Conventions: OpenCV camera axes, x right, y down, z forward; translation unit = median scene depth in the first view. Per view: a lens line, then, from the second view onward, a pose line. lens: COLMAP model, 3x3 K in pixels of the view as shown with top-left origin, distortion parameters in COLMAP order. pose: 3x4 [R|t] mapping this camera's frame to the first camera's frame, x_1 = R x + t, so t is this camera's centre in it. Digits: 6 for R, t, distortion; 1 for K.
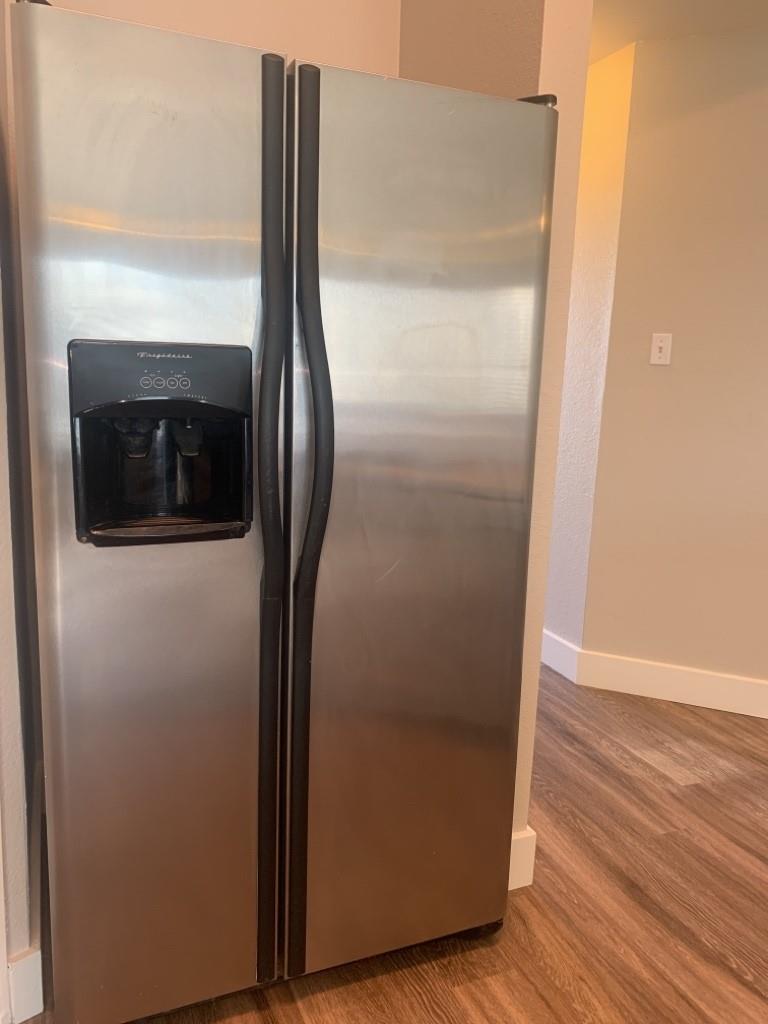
lens RADIAL K [[775.1, 0, 377.7], [0, 775.1, 507.1], [0, 0, 1]] dist [0.036297, -0.043330]
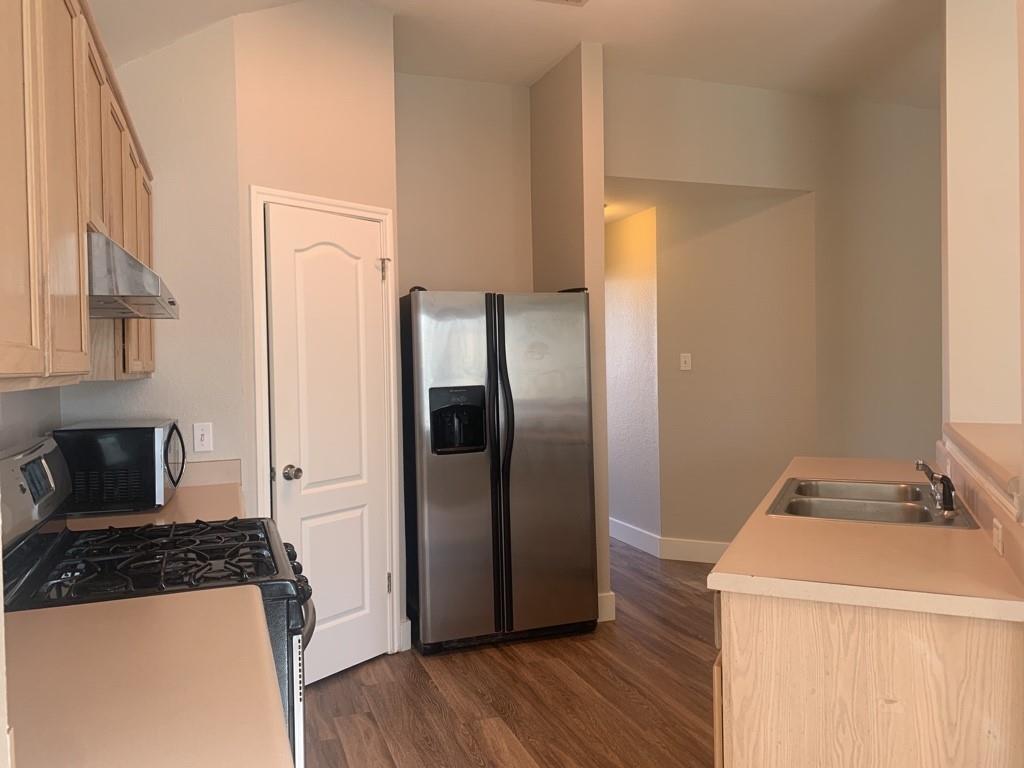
lens RADIAL K [[775.1, 0, 501.3], [0, 775.1, 378.4], [0, 0, 1]] dist [0.036297, -0.043330]
pose [[0.997163, -0.058996, -0.046755, 0.021329], [0.050893, 0.986009, -0.158734, 0.133331], [0.055466, 0.155904, 0.986214, -1.064723]]
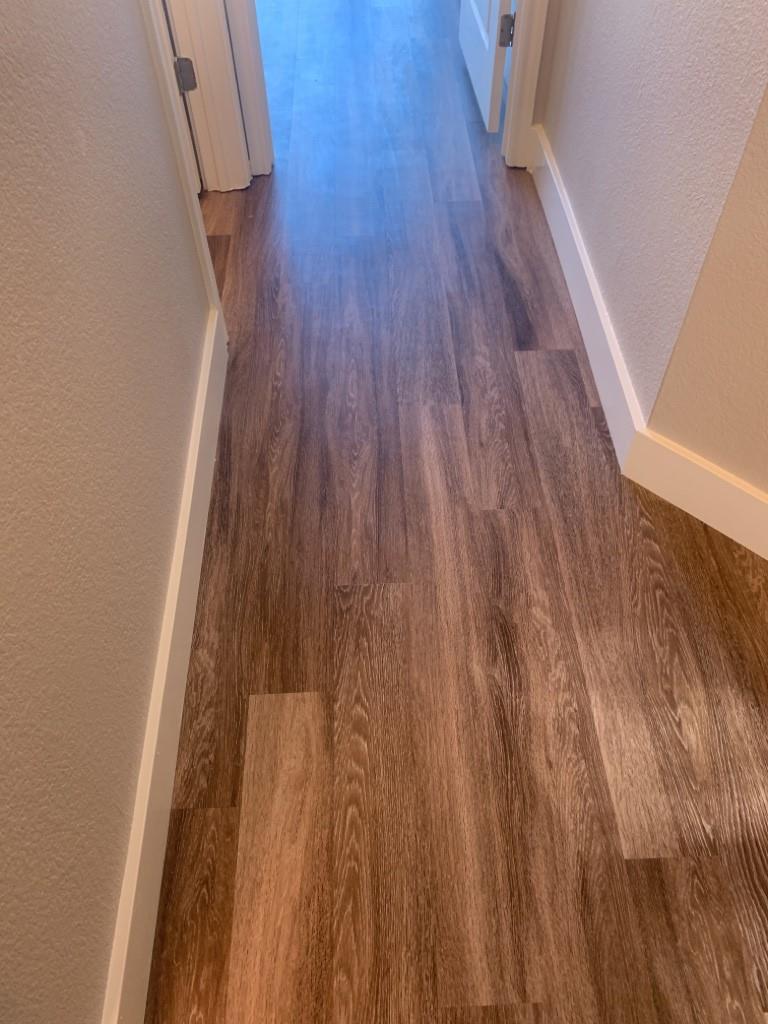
lens RADIAL K [[775.1, 0, 386.6], [0, 775.1, 510.5], [0, 0, 1]] dist [0.036297, -0.043330]
pose [[0.940979, 0.234388, -0.244174, 0.346562], [-0.015880, 0.751195, 0.659890, -0.148973], [0.338092, -0.617065, 0.710581, 0.799136]]
